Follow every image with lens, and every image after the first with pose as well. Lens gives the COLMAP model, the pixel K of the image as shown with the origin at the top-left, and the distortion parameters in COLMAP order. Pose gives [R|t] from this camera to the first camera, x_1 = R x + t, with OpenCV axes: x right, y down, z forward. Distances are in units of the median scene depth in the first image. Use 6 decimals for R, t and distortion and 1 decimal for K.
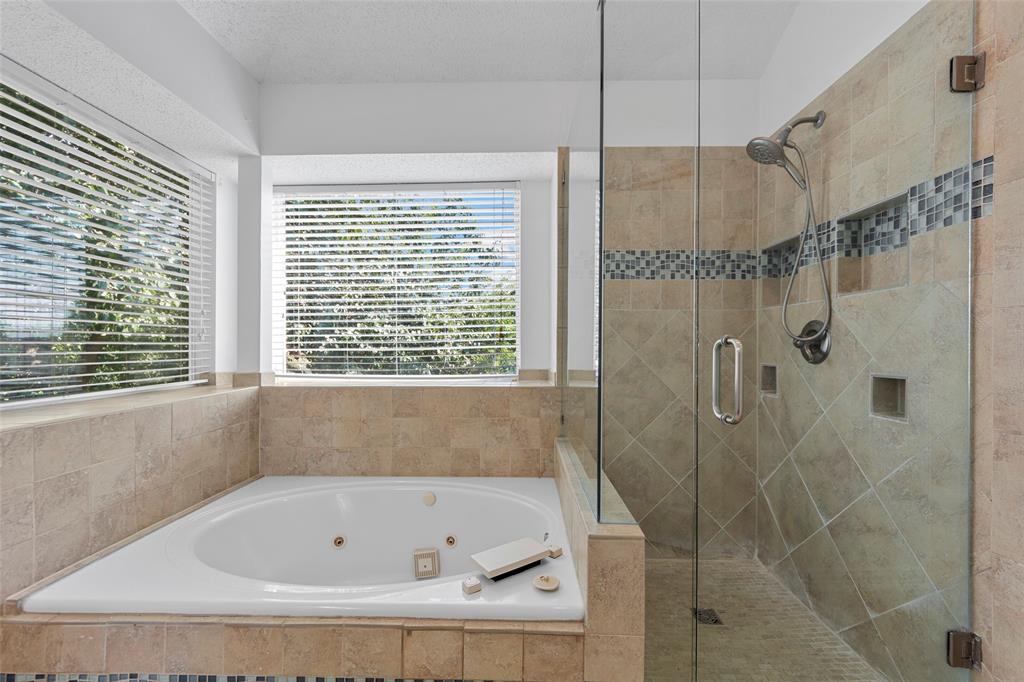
lens RADIAL K [[418.4, 0, 518.3], [0, 418.4, 348.7], [0, 0, 1]] dist [0.004095, -0.002387]
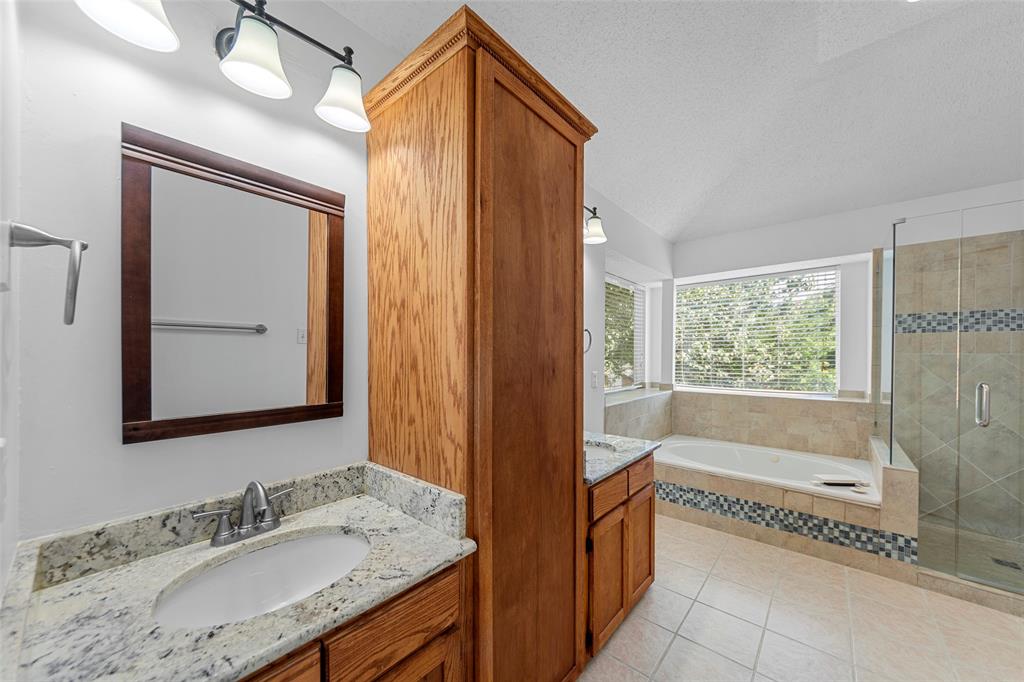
lens RADIAL K [[368.7, 0, 515.1], [0, 368.7, 355.6], [0, 0, 1]] dist [-0.008769, 0.002045]
pose [[0.760585, 0.002386, -0.649234, -0.032752], [-0.008042, 0.999951, -0.005747, -0.068327], [0.649189, 0.009592, 0.760567, -0.918969]]
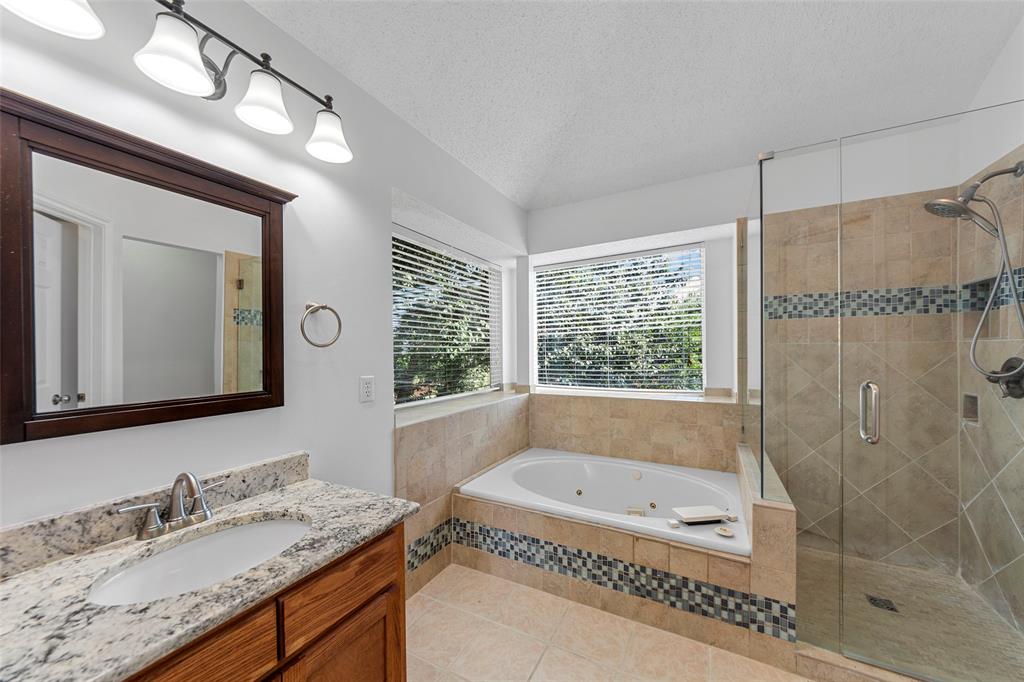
lens RADIAL K [[368.7, 0, 509.0], [0, 368.7, 352.0], [0, 0, 1]] dist [-0.008769, 0.002045]
pose [[0.881702, -0.009867, -0.471704, 0.005560], [0.007024, 0.999945, -0.007788, -0.066263], [0.471755, 0.003554, 0.881722, -0.345372]]
